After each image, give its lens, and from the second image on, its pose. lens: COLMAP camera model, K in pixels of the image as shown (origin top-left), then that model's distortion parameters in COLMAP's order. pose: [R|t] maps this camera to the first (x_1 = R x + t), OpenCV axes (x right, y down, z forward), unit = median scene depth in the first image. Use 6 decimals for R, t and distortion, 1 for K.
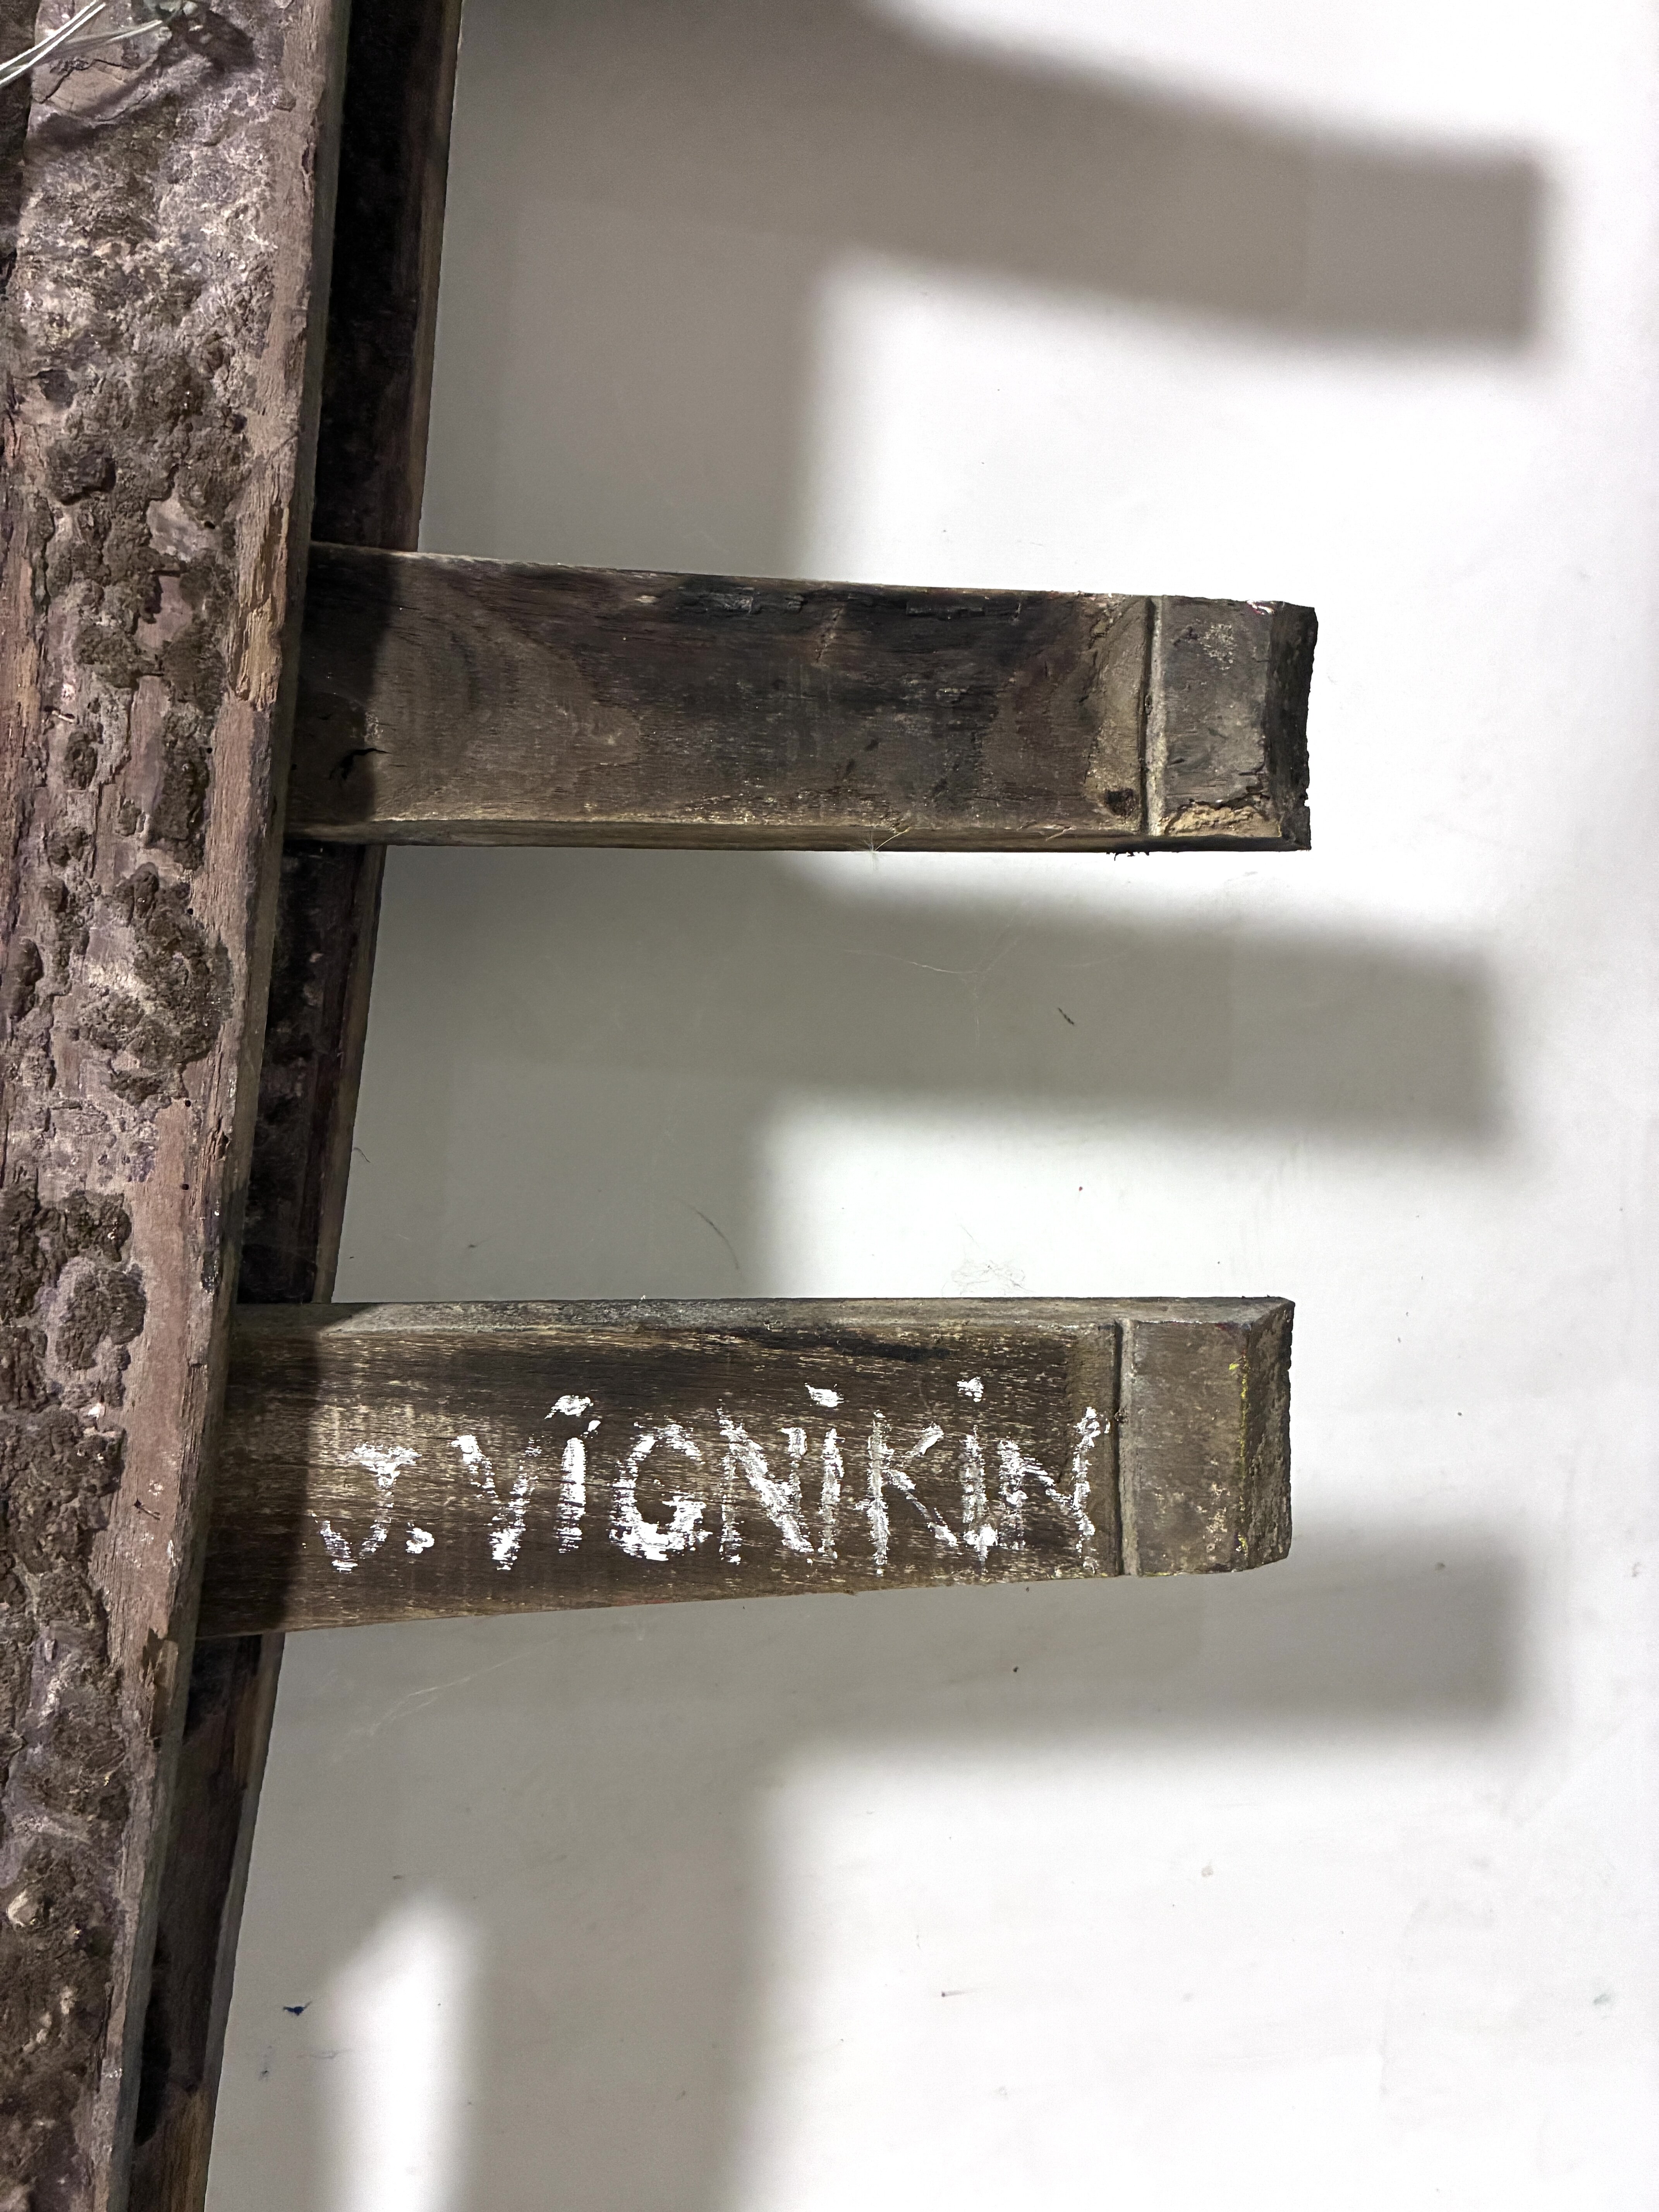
lens RADIAL K [[1743.0, 0, 821.1], [0, 1743.0, 1090.1], [0, 0, 1]] dist [0.028477, -0.073600]
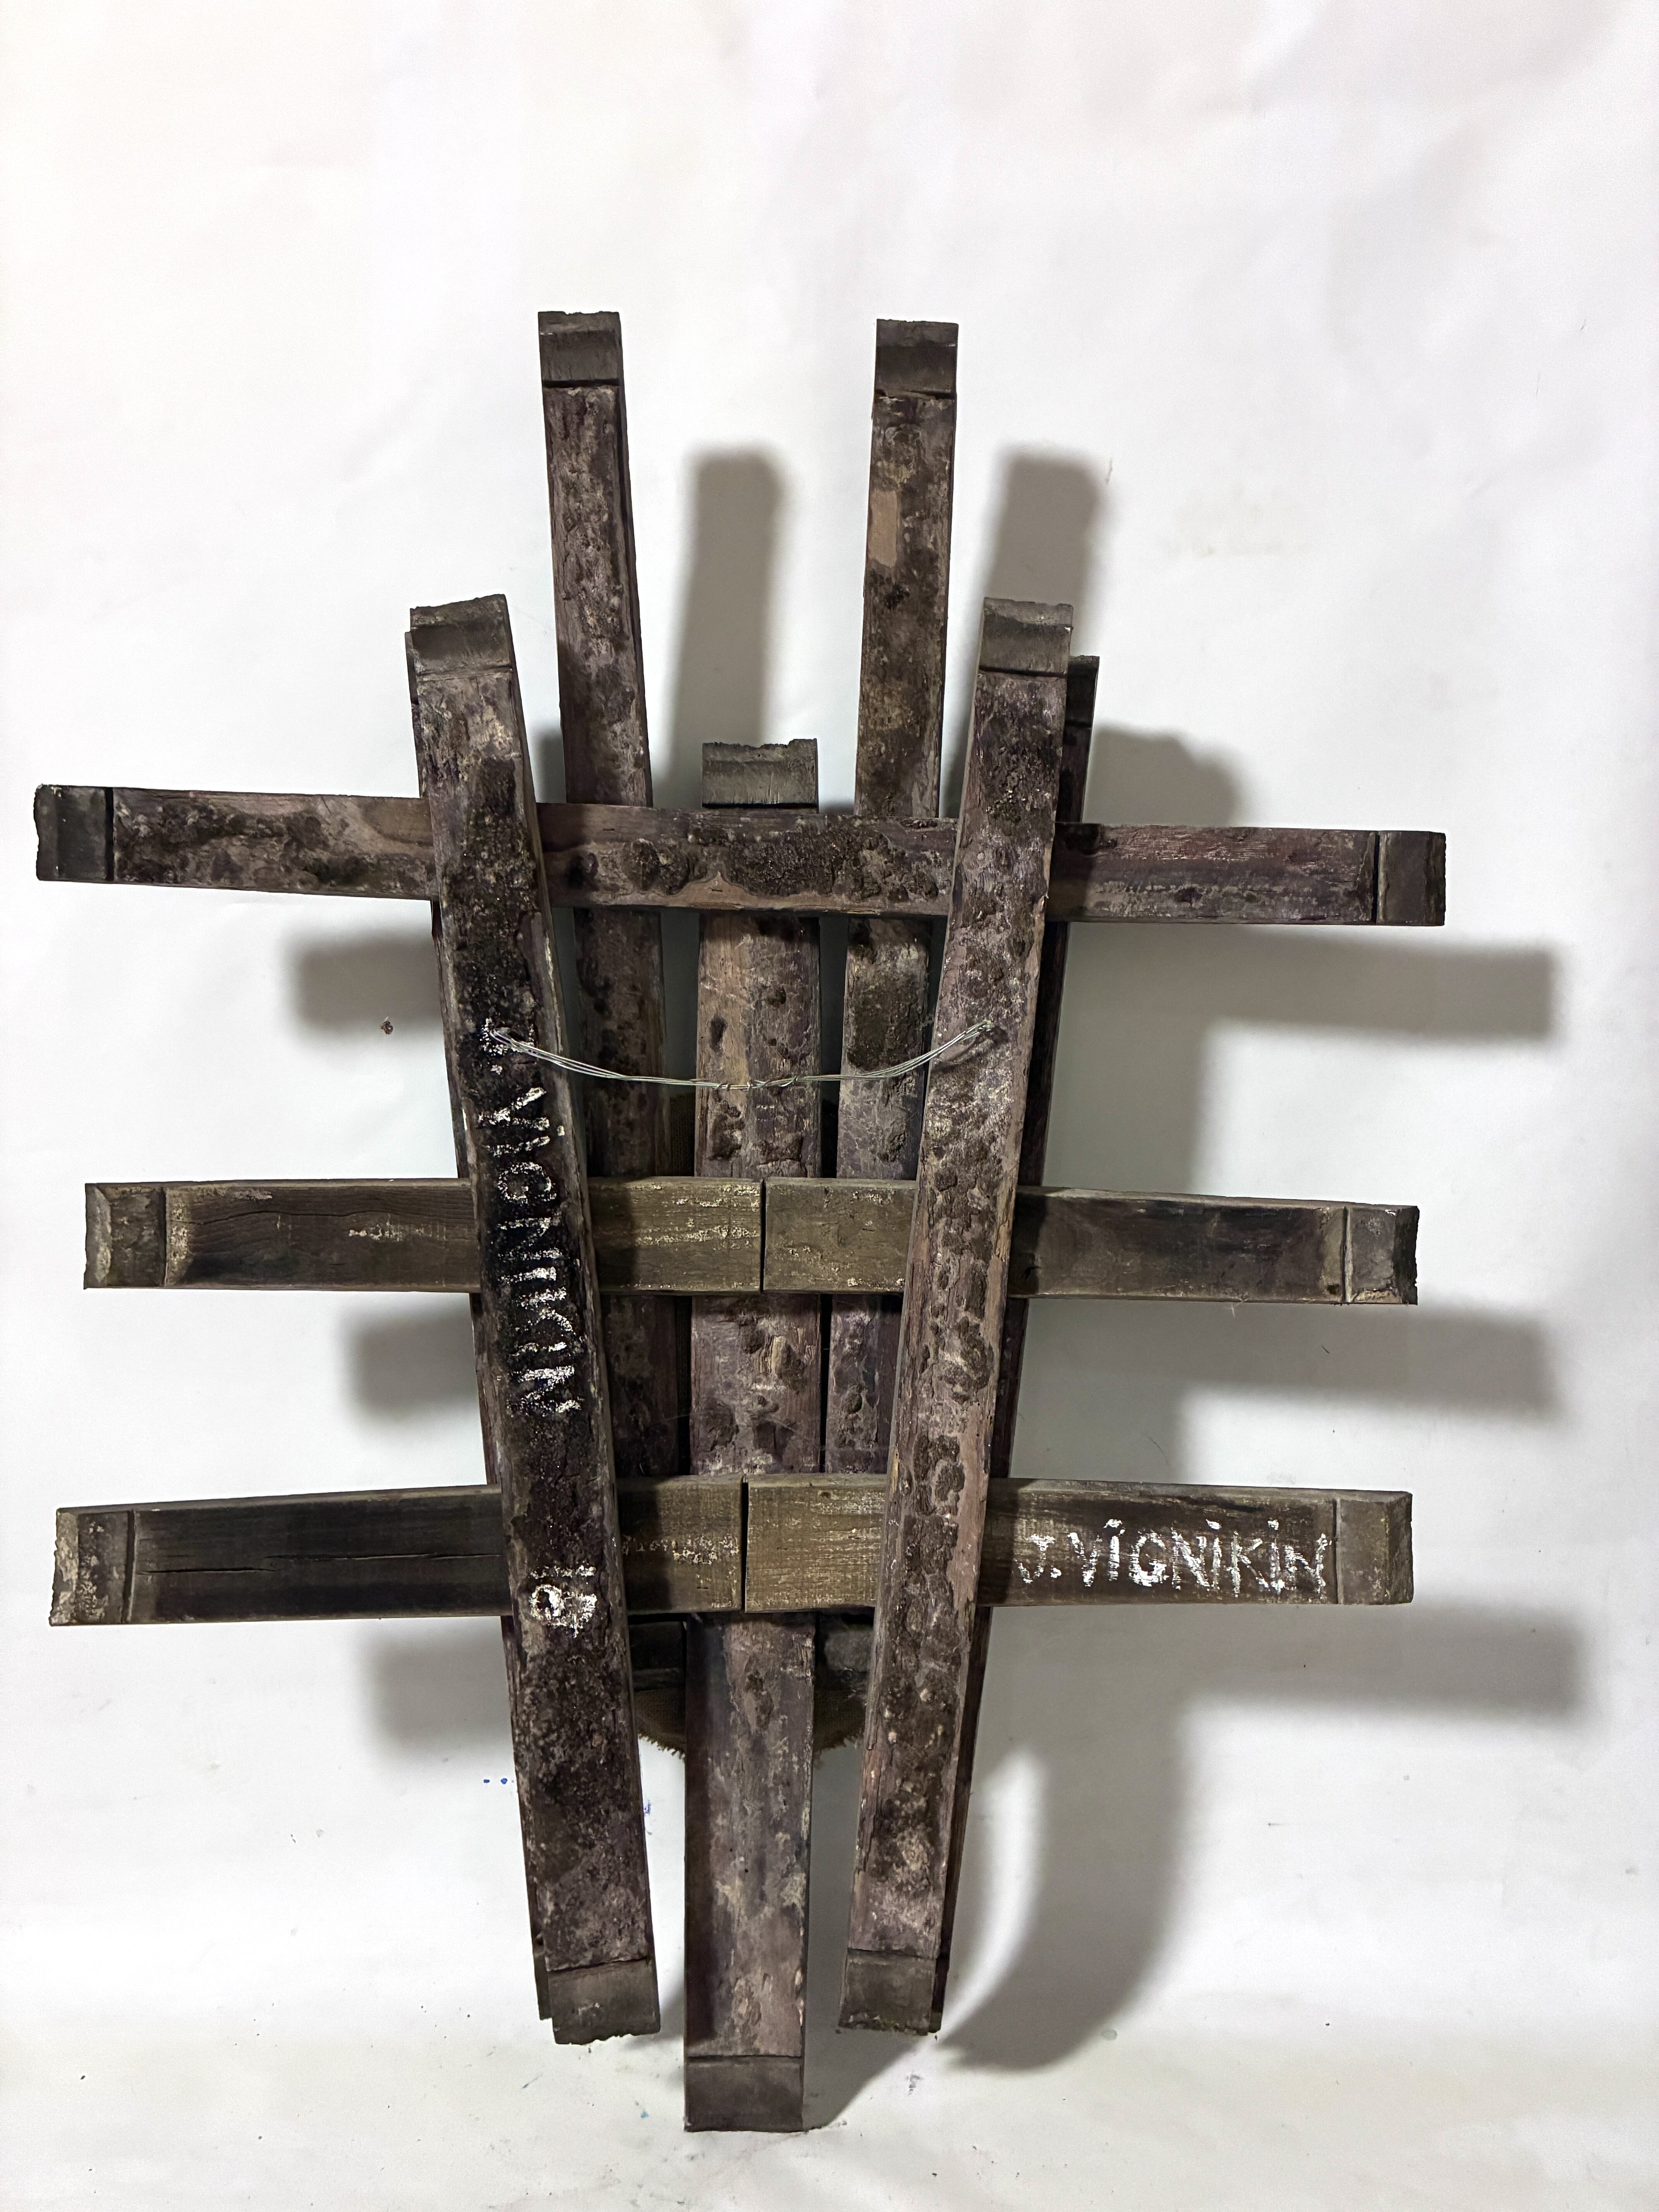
lens RADIAL K [[1743.0, 0, 821.1], [0, 1743.0, 1090.1], [0, 0, 1]] dist [0.028477, -0.073600]
pose [[0.980058, -0.002539, -0.198693, -0.051789], [-0.012647, 0.997094, -0.075122, -0.257833], [0.198307, 0.076137, 0.977178, -1.653510]]
